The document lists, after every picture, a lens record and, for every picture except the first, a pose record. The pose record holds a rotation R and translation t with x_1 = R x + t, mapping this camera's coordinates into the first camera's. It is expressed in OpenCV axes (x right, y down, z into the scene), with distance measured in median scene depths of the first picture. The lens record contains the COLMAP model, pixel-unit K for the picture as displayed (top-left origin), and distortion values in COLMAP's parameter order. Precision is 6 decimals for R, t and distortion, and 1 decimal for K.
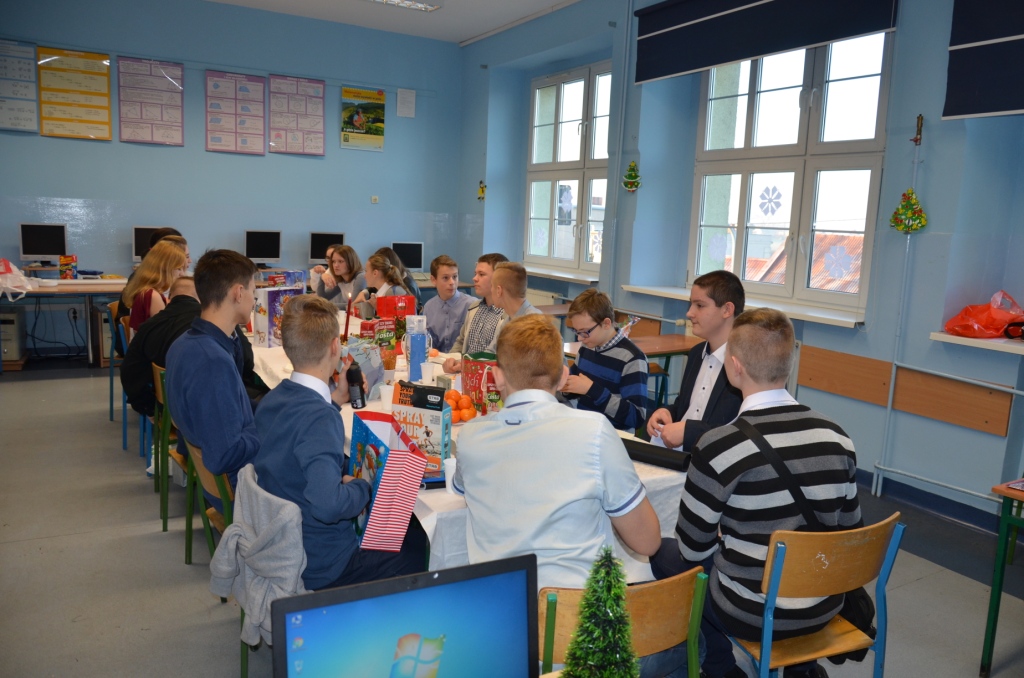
lens RADIAL K [[766.9, 0, 509.1], [0, 766.9, 339.4], [0, 0, 1]] dist [-0.053442, 0.026584]
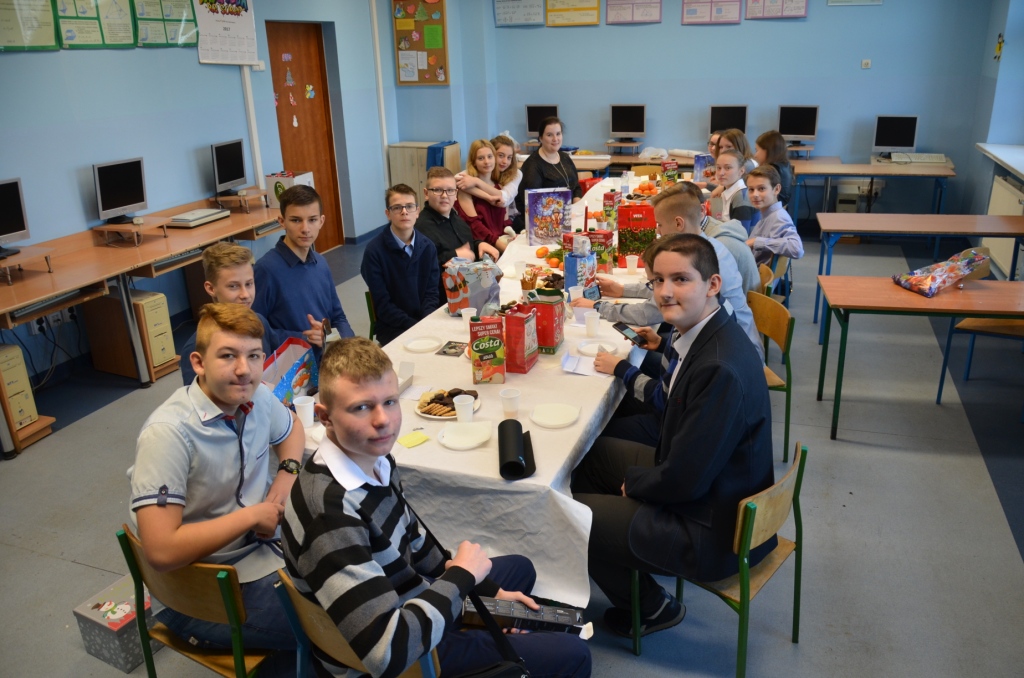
lens RADIAL K [[766.9, 0, 519.7], [0, 766.9, 342.8], [0, 0, 1]] dist [-0.053442, 0.026584]
pose [[0.653789, 0.210318, -0.726861, 0.279702], [-0.056543, 0.971489, 0.230243, -0.057761], [0.754562, -0.109432, 0.647040, 0.138121]]
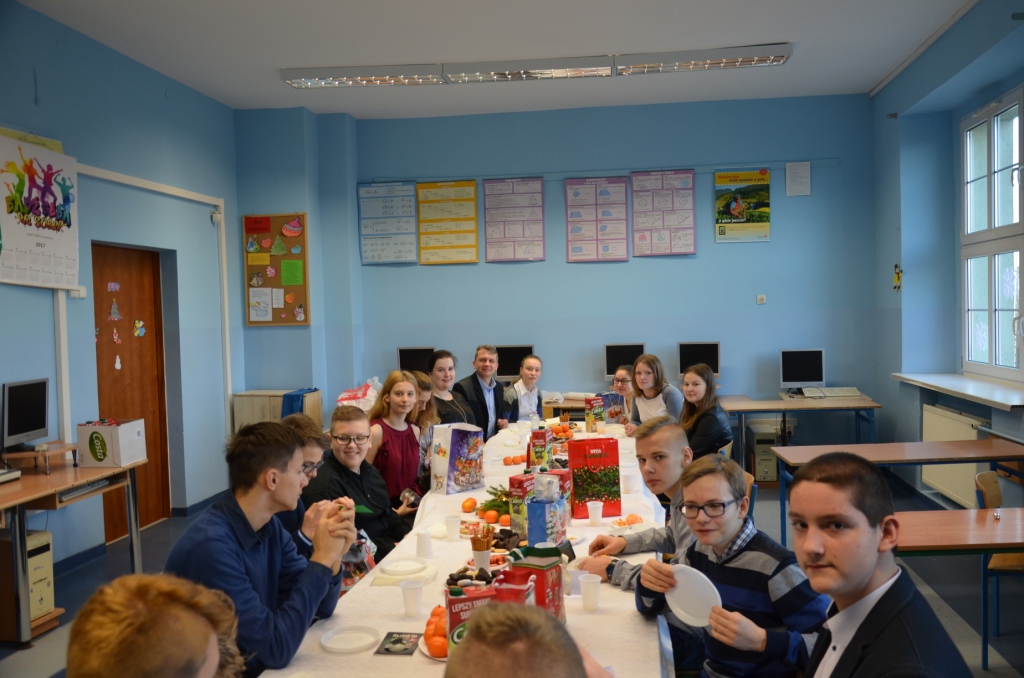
lens RADIAL K [[830.4, 0, 522.4], [0, 830.4, 348.1], [0, 0, 1]] dist [-0.016557, 0.020296]
pose [[0.794484, -0.039422, -0.606004, 0.177320], [-0.029931, 0.994136, -0.103911, -0.033492], [0.606547, 0.100694, 0.788645, 0.160485]]
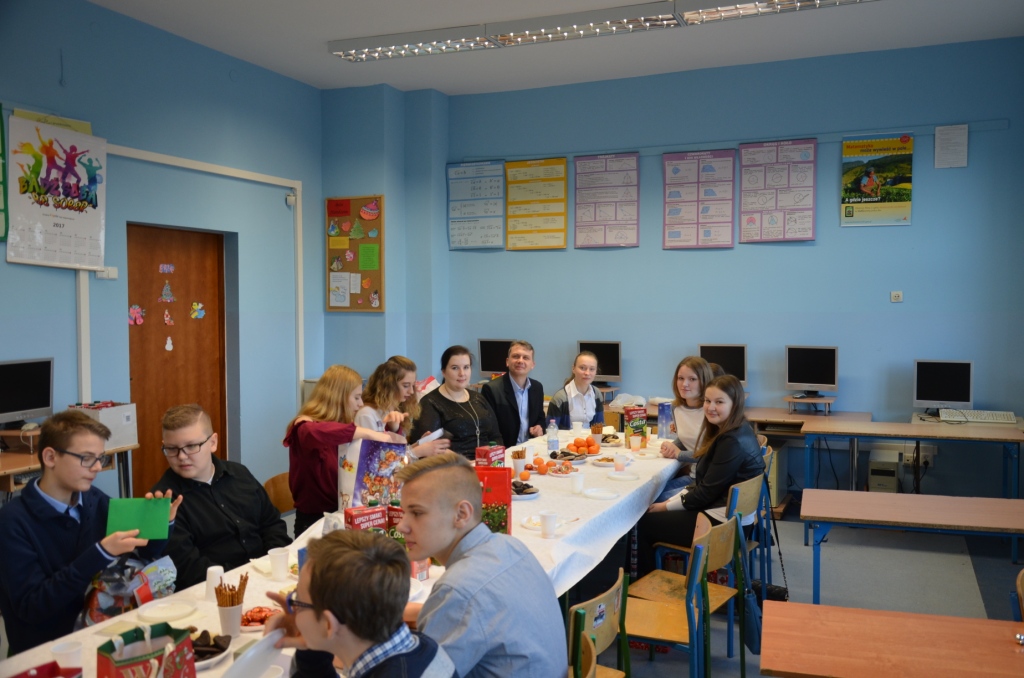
lens RADIAL K [[830.4, 0, 518.2], [0, 830.4, 348.4], [0, 0, 1]] dist [-0.016557, 0.020296]
pose [[0.599272, -0.001970, -0.800543, 0.229384], [-0.094394, 0.992847, -0.073105, -0.059567], [0.794961, 0.119377, 0.594800, 0.345680]]
